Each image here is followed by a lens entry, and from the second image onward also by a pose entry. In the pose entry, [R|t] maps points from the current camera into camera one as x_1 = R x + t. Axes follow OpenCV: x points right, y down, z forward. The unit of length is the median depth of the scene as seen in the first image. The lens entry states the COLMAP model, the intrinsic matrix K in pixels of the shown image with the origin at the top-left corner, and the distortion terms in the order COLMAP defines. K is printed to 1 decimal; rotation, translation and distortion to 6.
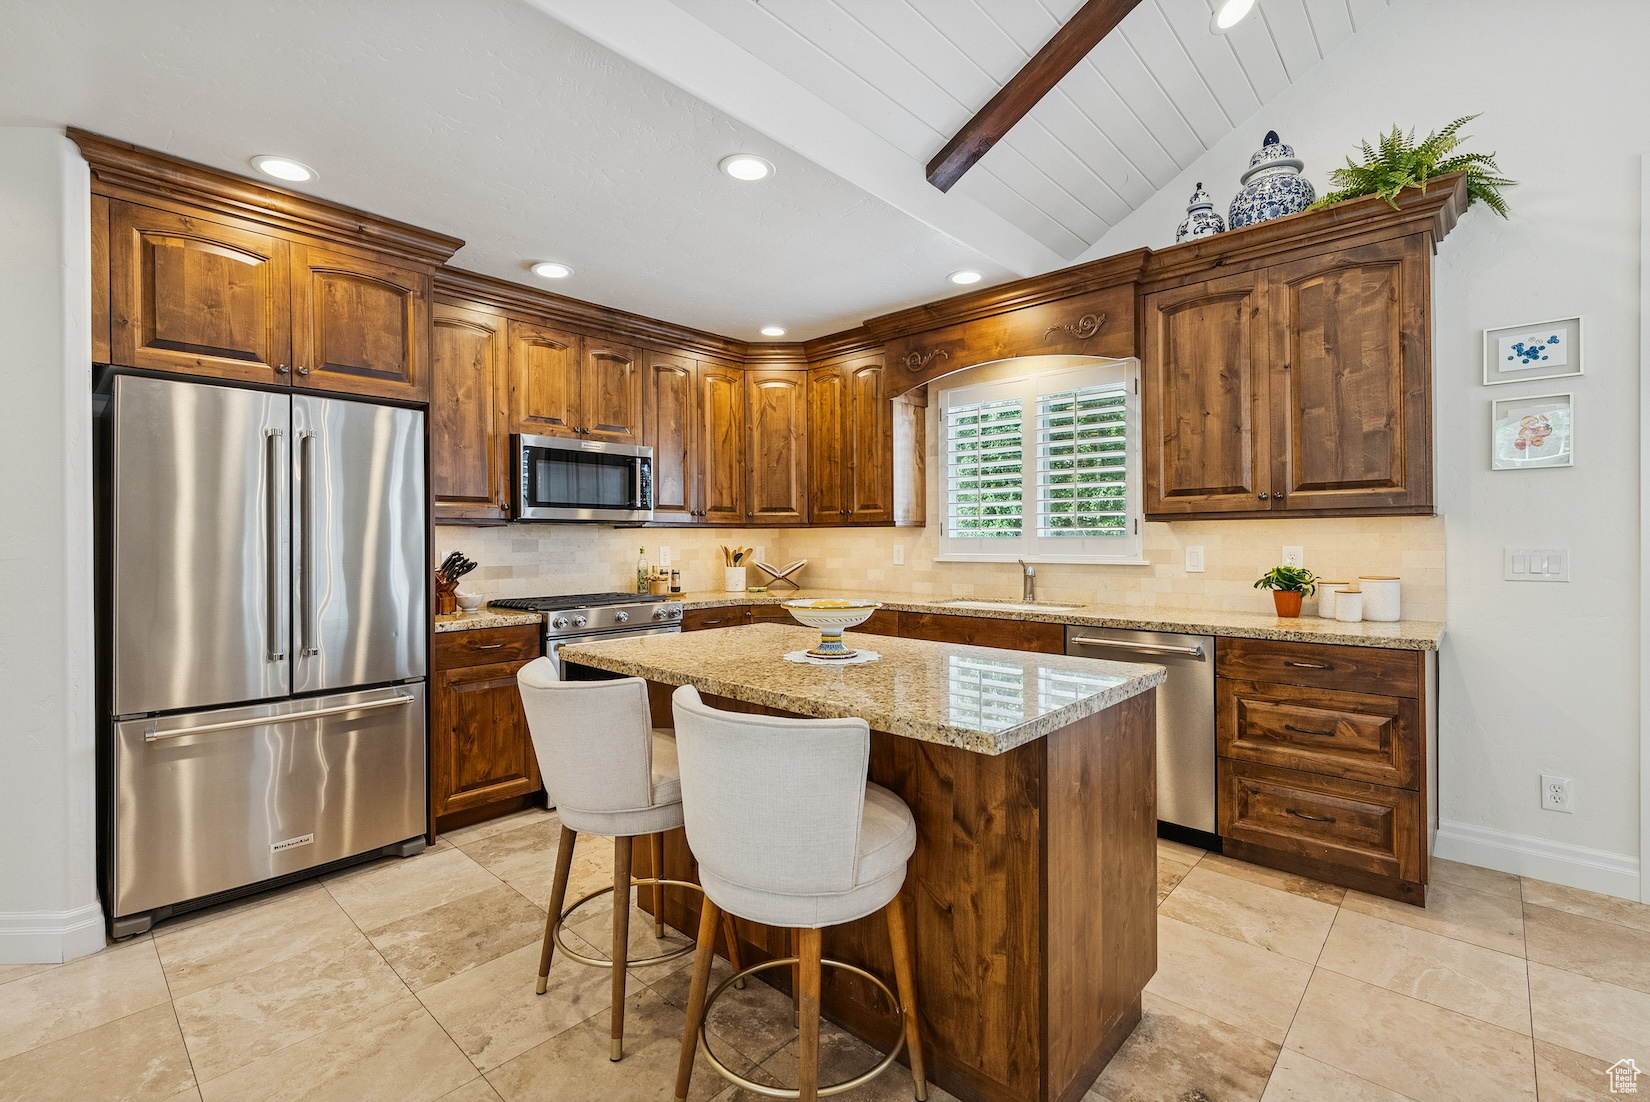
lens RADIAL K [[743.5, 0, 825.0], [0, 743.5, 551.0], [0, 0, 1]] dist [0.001076, 0.000187]
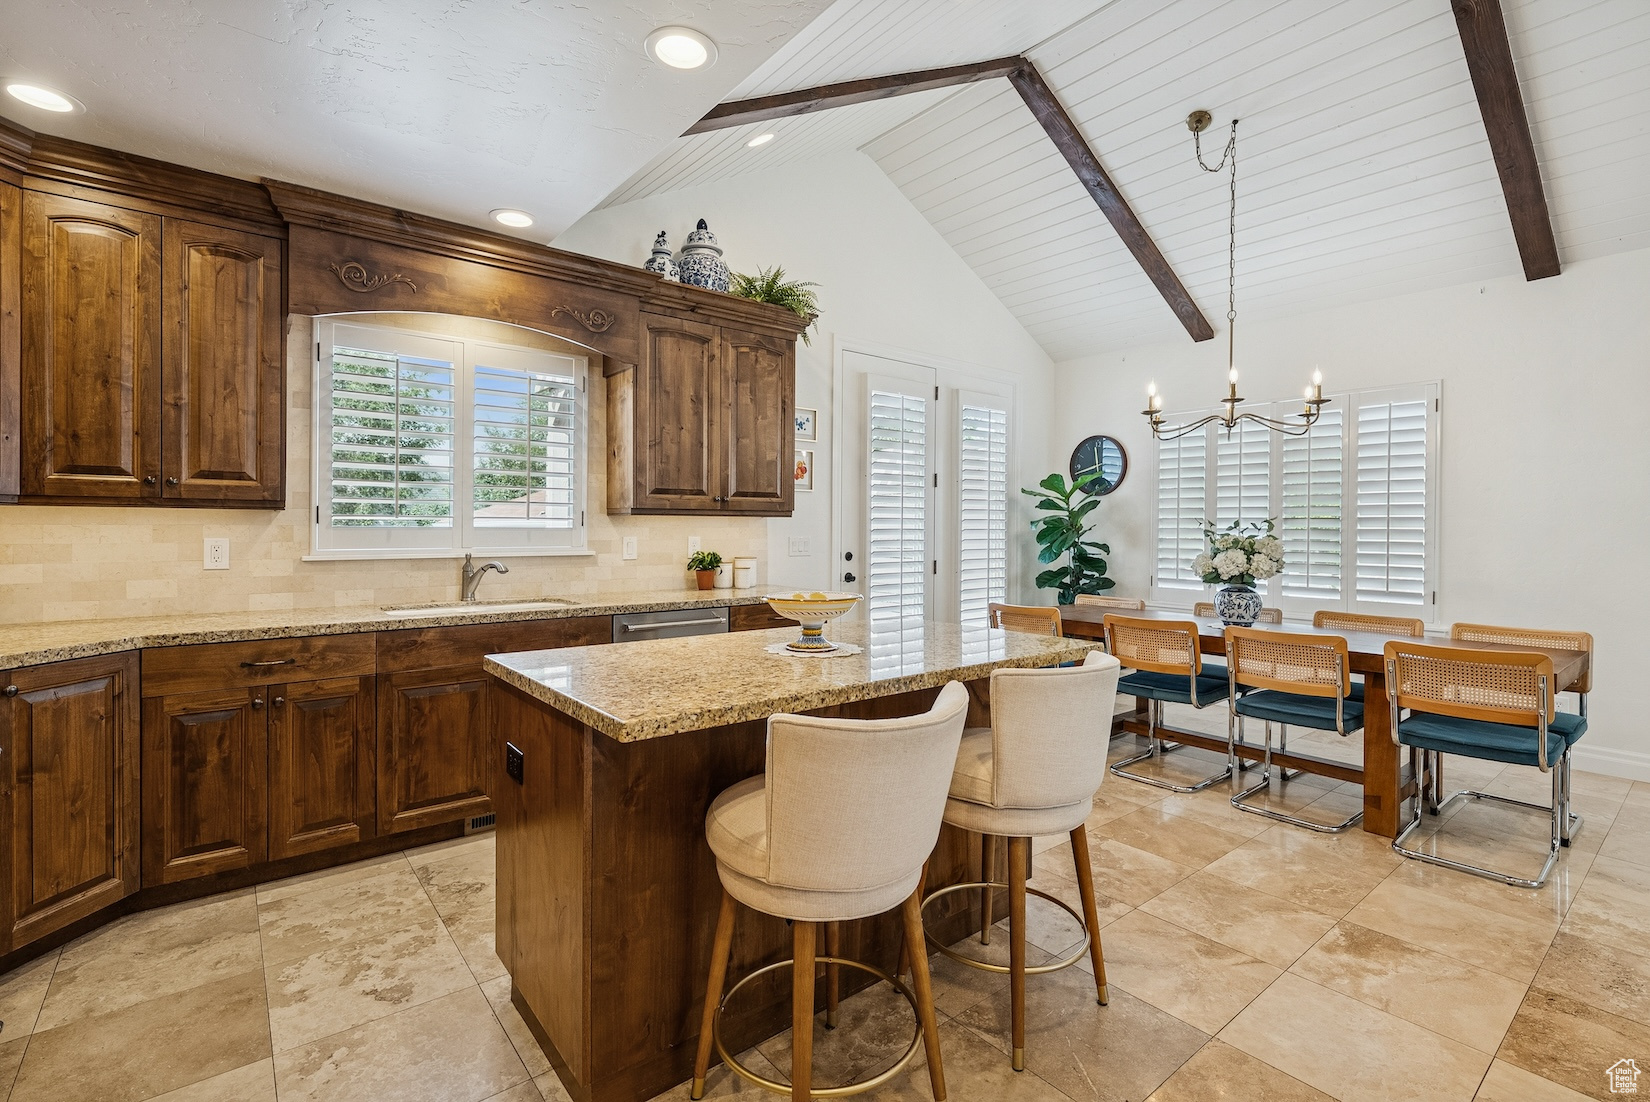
lens RADIAL K [[743.5, 0, 825.0], [0, 743.5, 551.0], [0, 0, 1]] dist [0.001076, 0.000187]
pose [[0.147307, -0.021057, 0.988867, -0.653588], [0.012840, 0.999730, 0.019375, -0.003703], [-0.989008, 0.009843, 0.147537, 0.582005]]
